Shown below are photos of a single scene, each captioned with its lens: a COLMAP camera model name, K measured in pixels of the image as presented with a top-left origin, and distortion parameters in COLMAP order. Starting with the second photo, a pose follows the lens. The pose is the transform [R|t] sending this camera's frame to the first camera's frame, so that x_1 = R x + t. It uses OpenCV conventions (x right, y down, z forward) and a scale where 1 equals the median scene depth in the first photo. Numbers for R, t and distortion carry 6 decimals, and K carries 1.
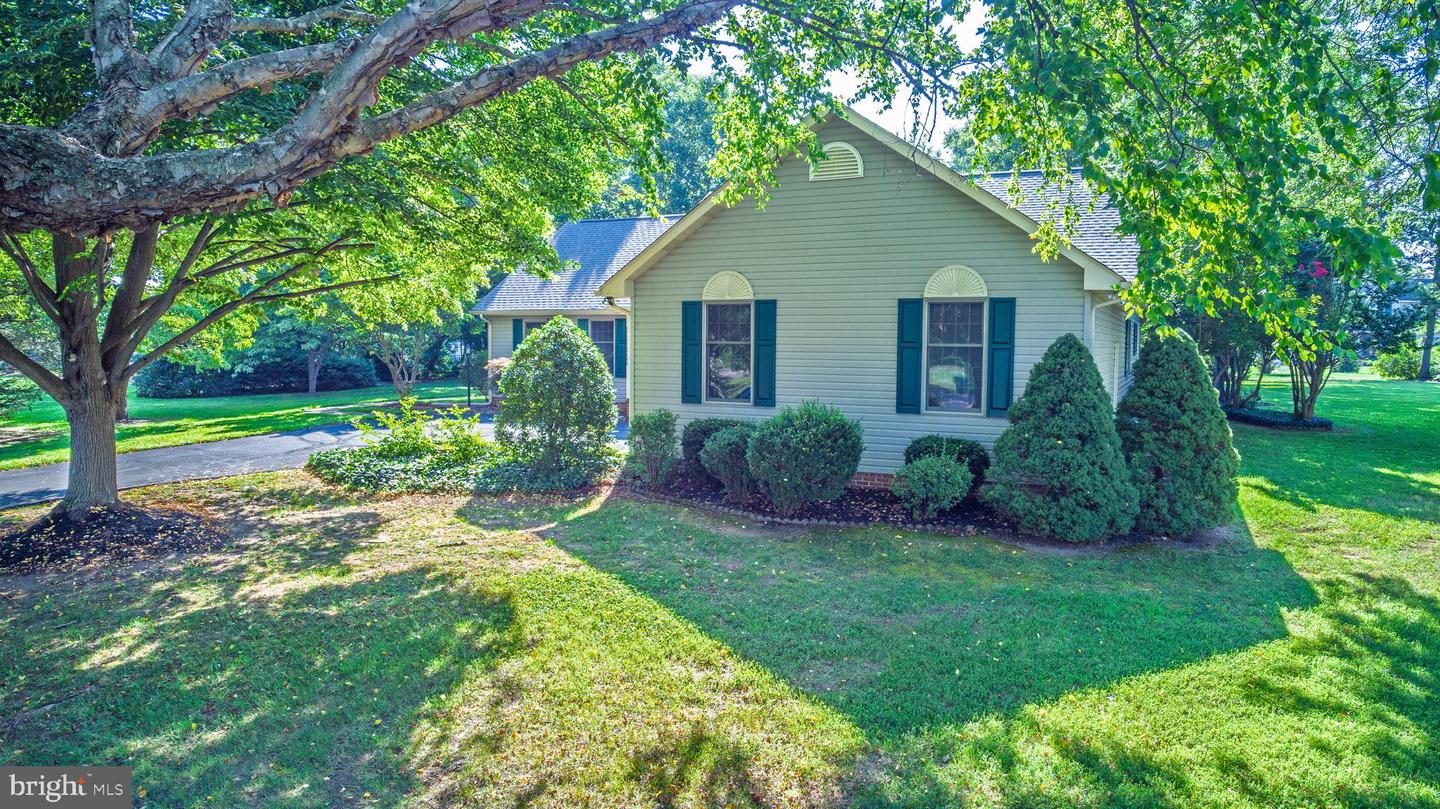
lens RADIAL K [[947.9, 0, 720.0], [0, 947.9, 404.5], [0, 0, 1]] dist [-0.080010, 0.000932]
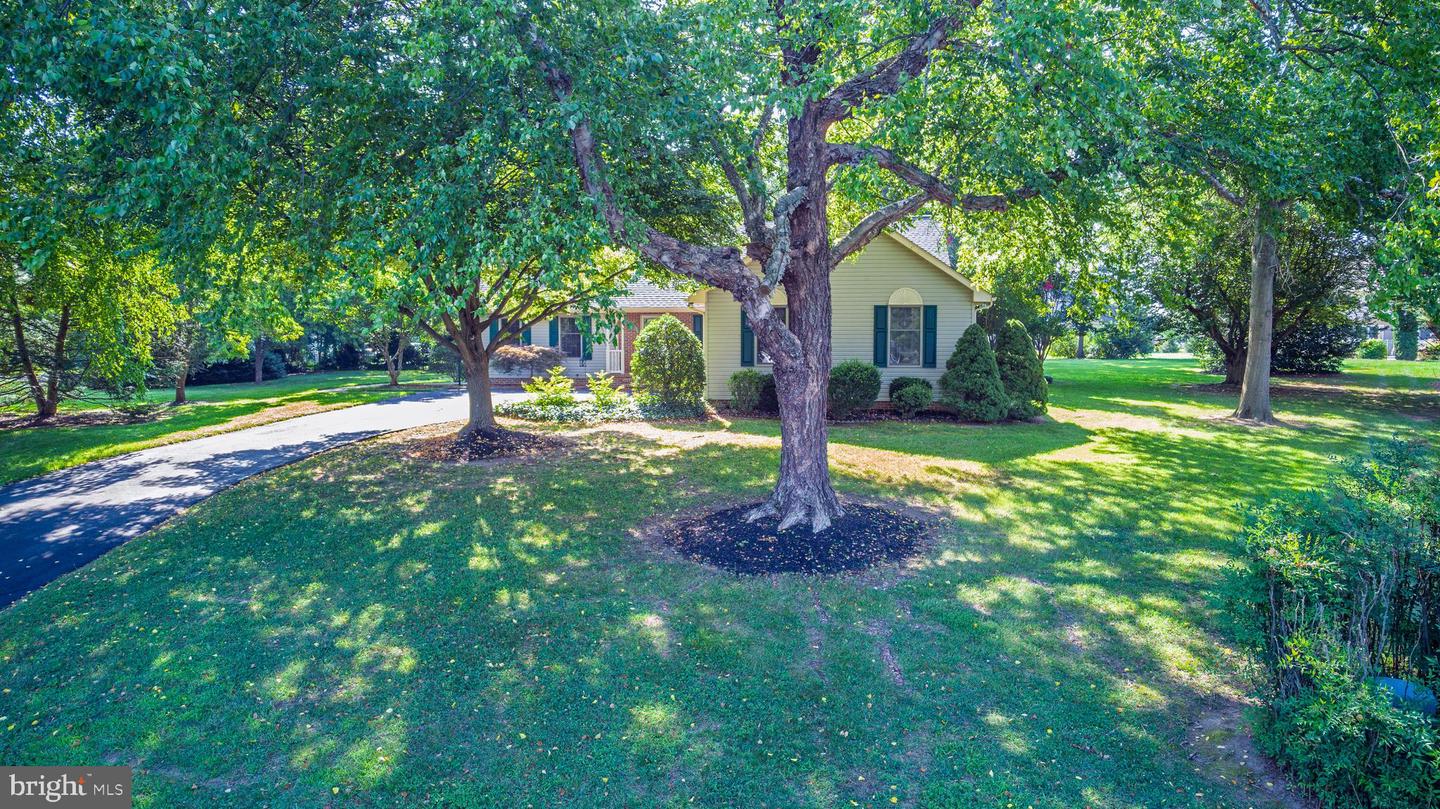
lens RADIAL K [[947.9, 0, 720.0], [0, 947.9, 404.5], [0, 0, 1]] dist [-0.080010, 0.000932]
pose [[0.947879, -0.030746, 0.317144, -0.713102], [0.030384, 0.999520, 0.006088, 0.063452], [-0.317179, 0.003866, 0.948358, -0.680085]]
